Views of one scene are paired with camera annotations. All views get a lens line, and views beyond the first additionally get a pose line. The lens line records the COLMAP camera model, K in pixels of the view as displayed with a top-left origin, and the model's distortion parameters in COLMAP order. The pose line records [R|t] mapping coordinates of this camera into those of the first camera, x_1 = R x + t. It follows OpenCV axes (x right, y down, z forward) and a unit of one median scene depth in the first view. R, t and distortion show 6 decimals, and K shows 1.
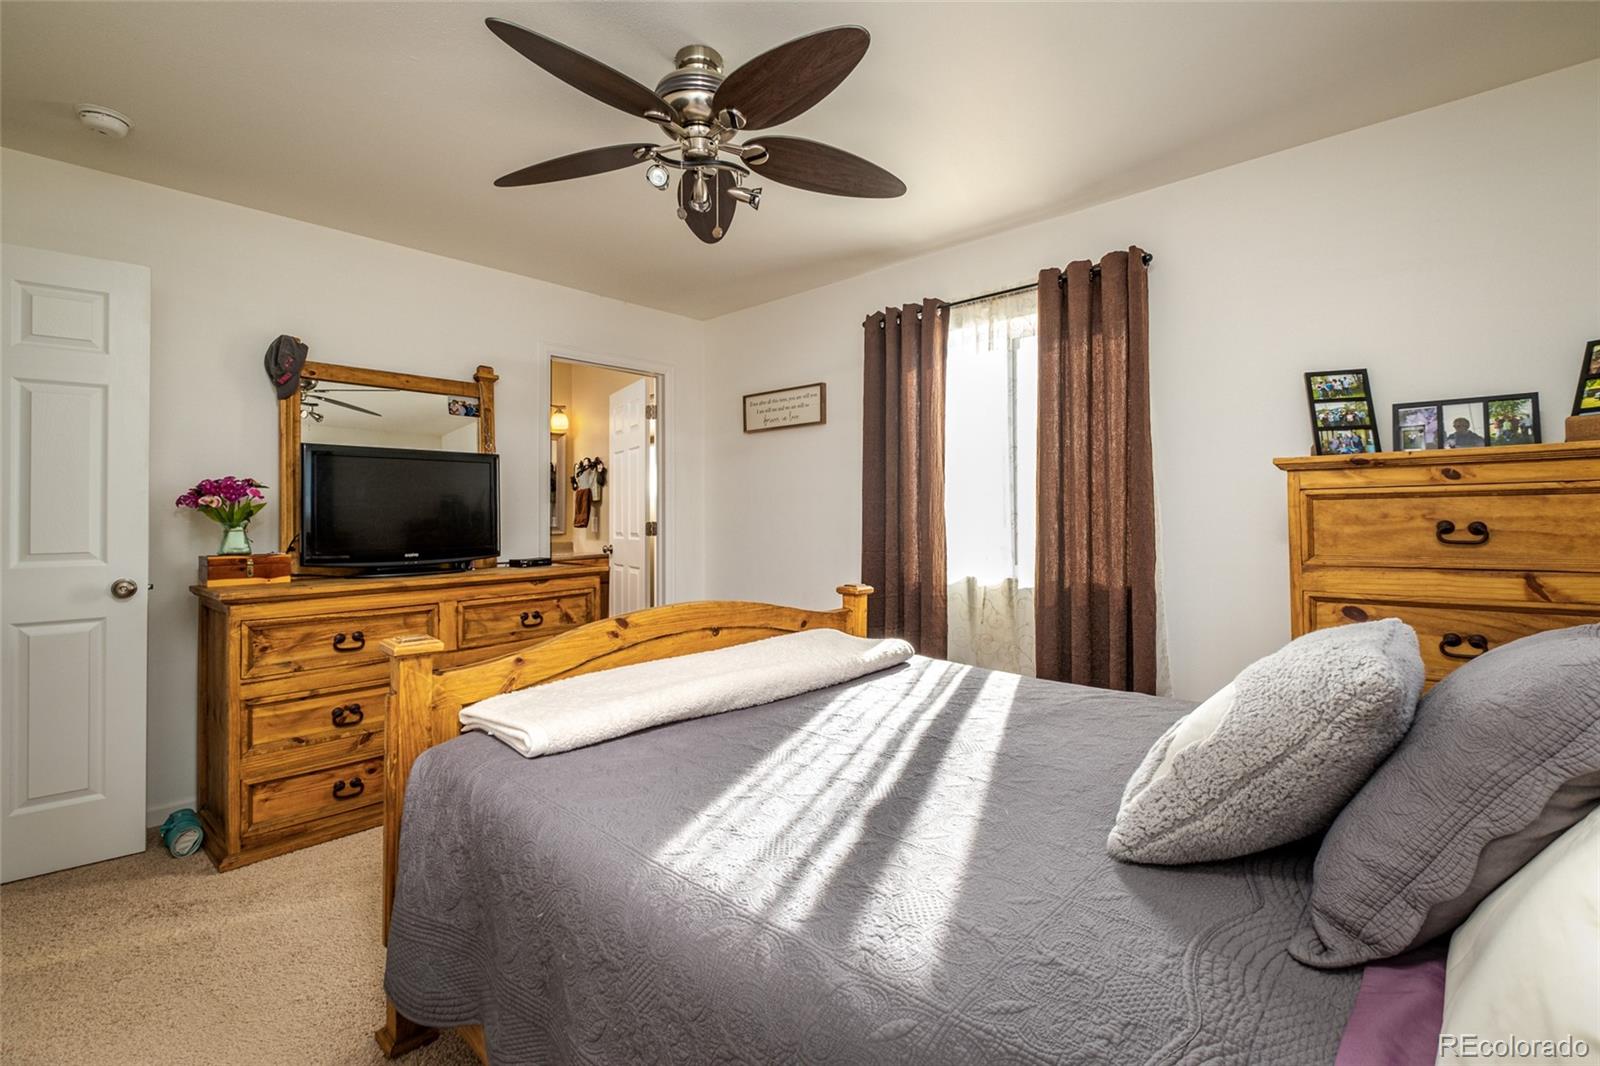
lens RADIAL K [[680.7, 0, 800.0], [0, 680.7, 533.0], [0, 0, 1]] dist [-0.000820, -0.000107]
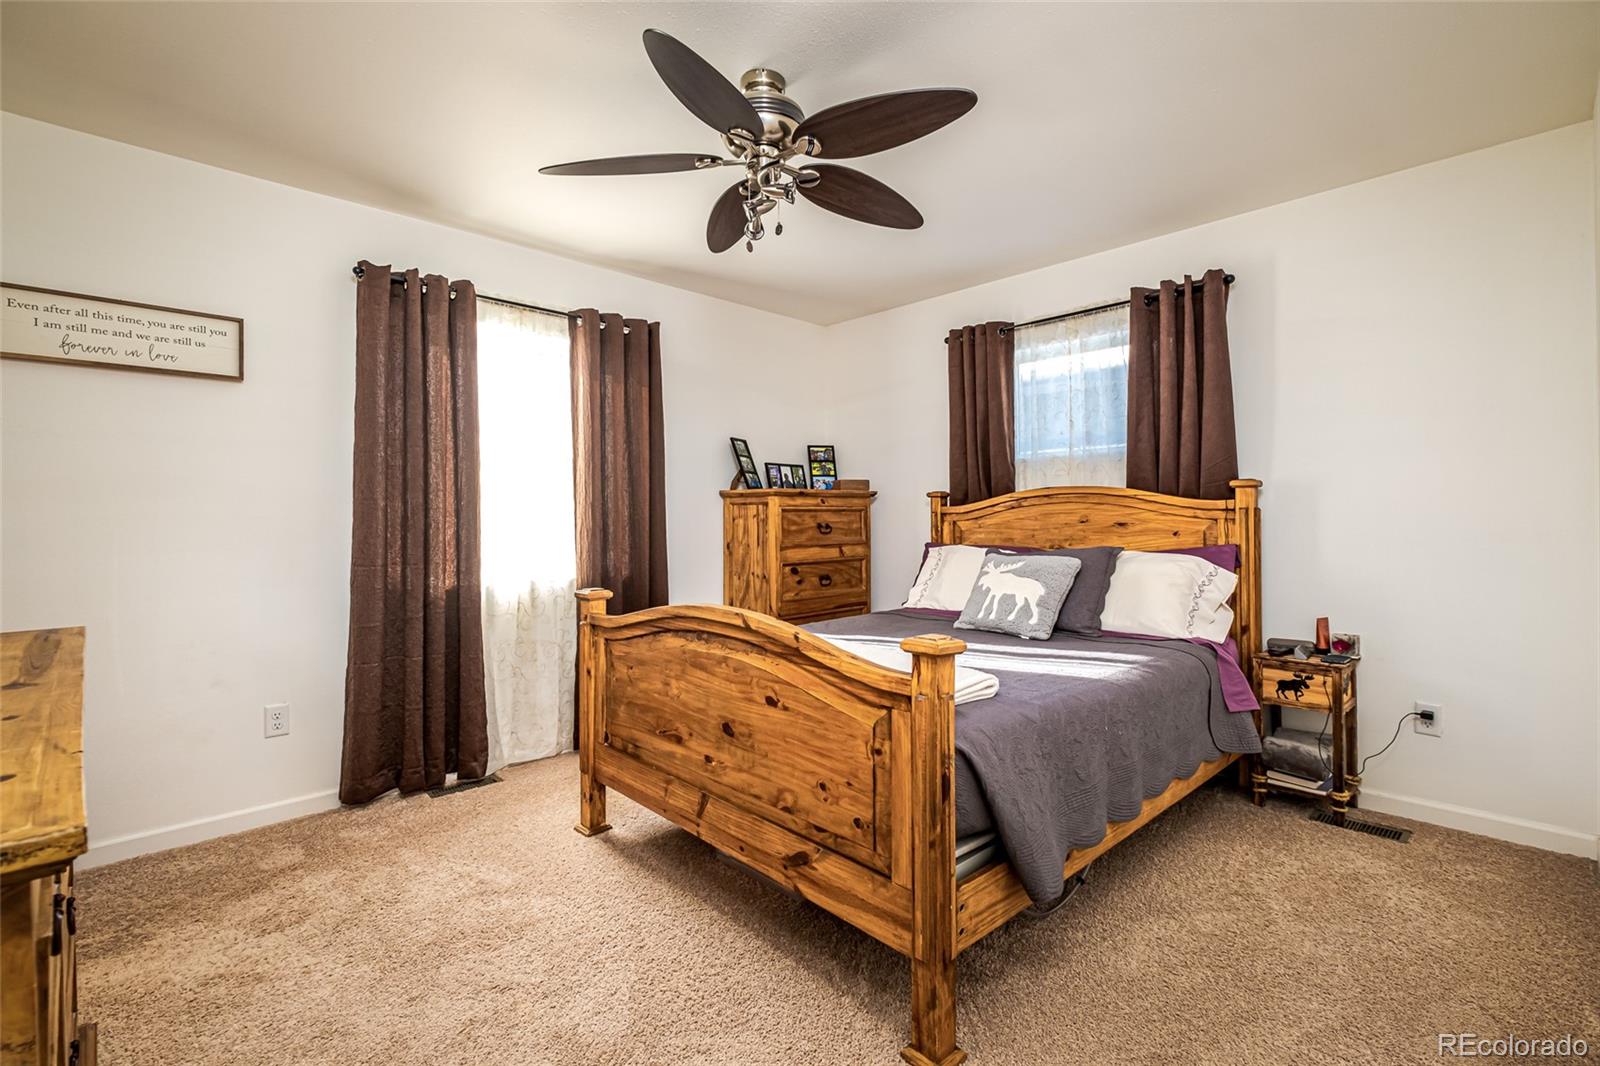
lens RADIAL K [[732.1, 0, 801.7], [0, 732.1, 507.8], [0, 0, 1]] dist [-0.025250, -0.000146]
pose [[0.052275, 0.027278, 0.998260, -1.196270], [0.036189, 0.998919, -0.029191, -0.001255], [-0.997977, 0.037652, 0.051232, 0.841957]]
